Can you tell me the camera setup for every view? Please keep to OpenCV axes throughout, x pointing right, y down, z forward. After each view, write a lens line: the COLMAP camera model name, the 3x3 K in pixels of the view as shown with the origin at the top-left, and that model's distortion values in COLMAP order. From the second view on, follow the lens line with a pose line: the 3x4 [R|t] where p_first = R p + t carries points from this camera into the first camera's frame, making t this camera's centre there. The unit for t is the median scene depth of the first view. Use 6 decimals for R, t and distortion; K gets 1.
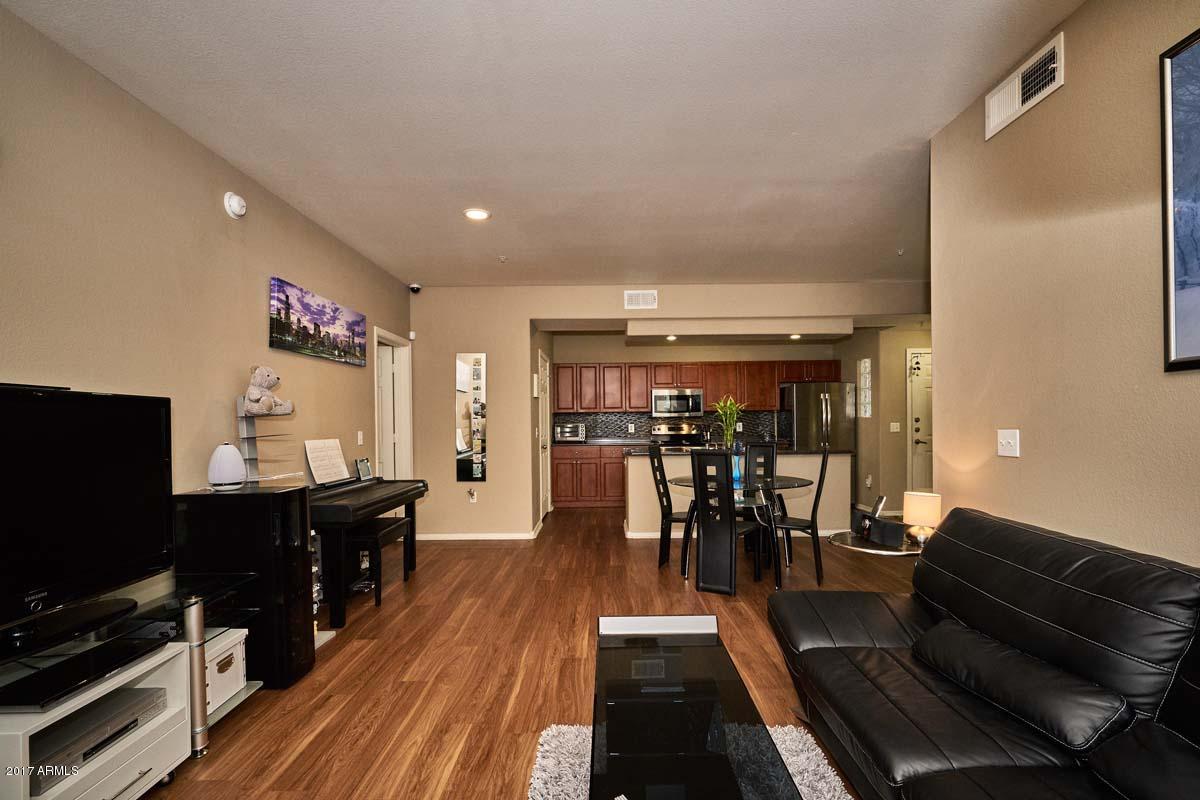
lens RADIAL K [[545.6, 0, 600.8], [0, 545.6, 423.6], [0, 0, 1]] dist [-0.000508, 0.000601]
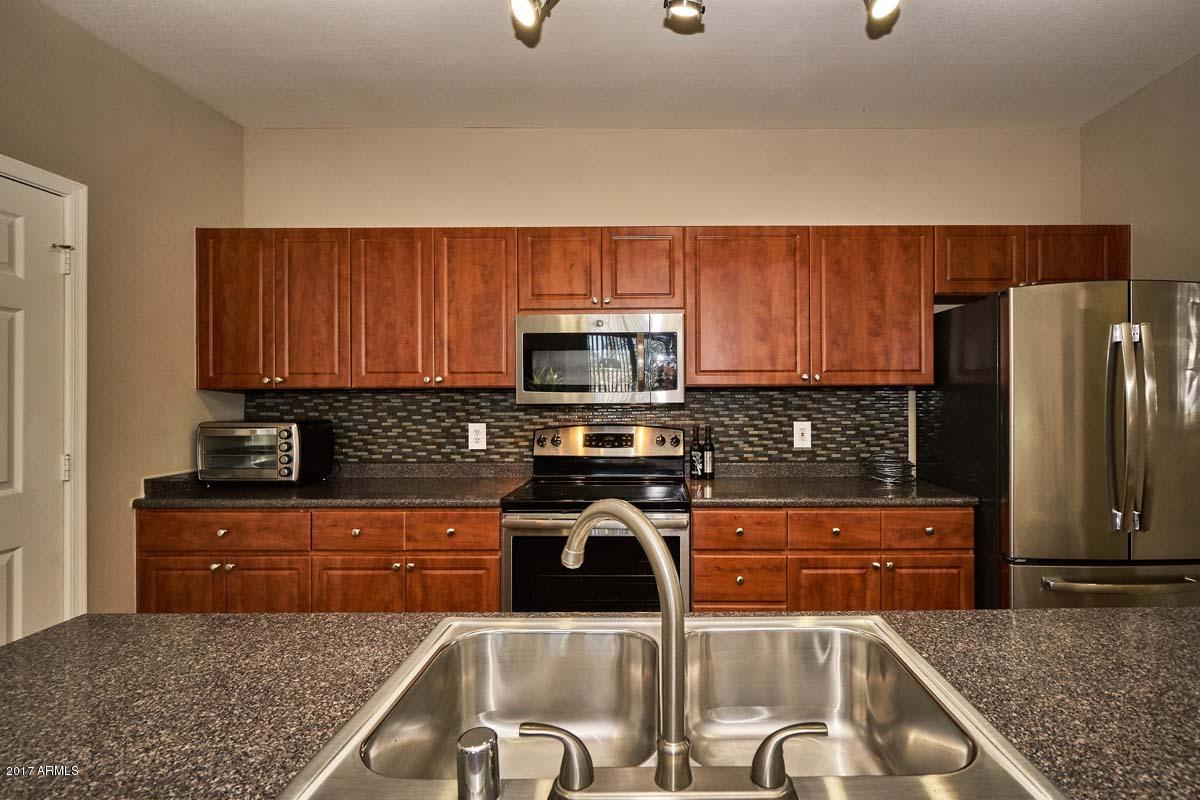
lens RADIAL K [[545.6, 0, 677.7], [0, 545.6, 390.2], [0, 0, 1]] dist [-0.000508, 0.000601]
pose [[0.999597, 0.007108, 0.027493, 0.233973], [-0.006809, 0.999917, -0.010963, -0.023180], [-0.027569, 0.010771, 0.999562, 0.930742]]
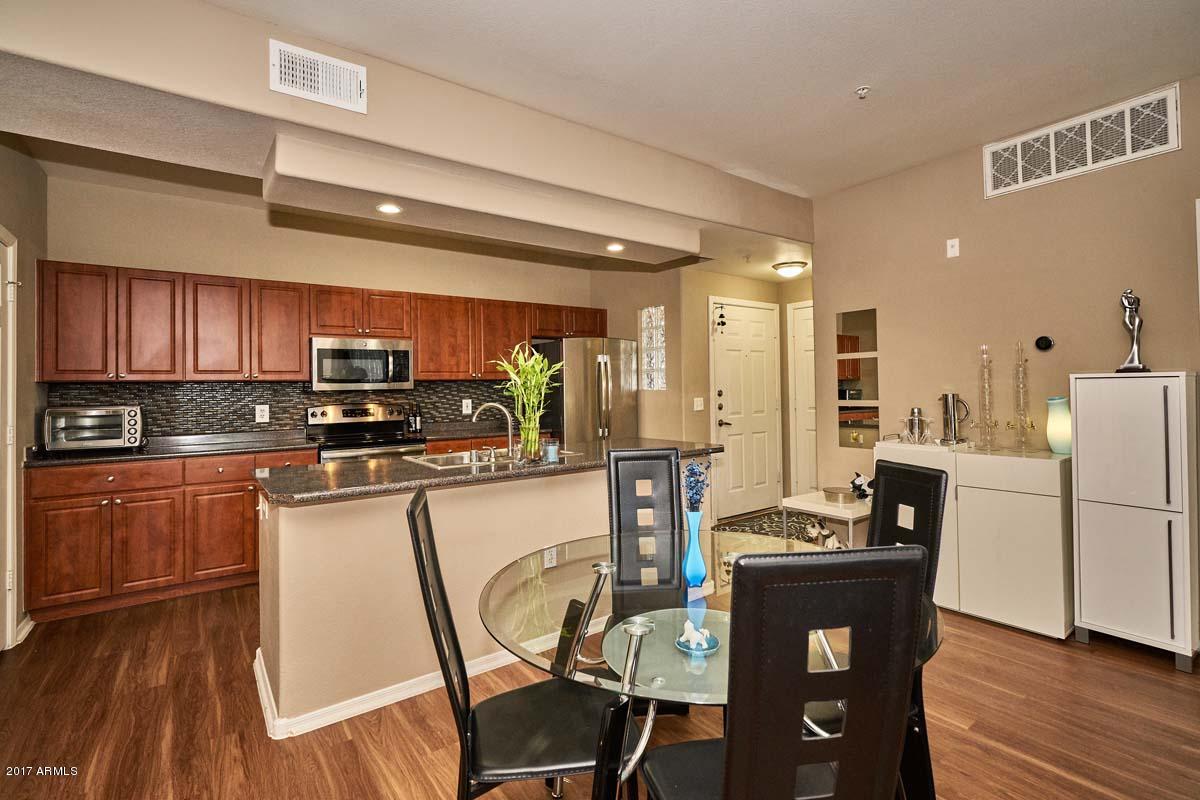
lens RADIAL K [[545.6, 0, 586.4], [0, 545.6, 380.2], [0, 0, 1]] dist [-0.000508, 0.000601]
pose [[0.807540, 0.007410, 0.589766, 0.001717], [0.009444, 0.999630, -0.025491, -0.009101], [-0.589737, 0.026155, 0.807172, 0.594194]]
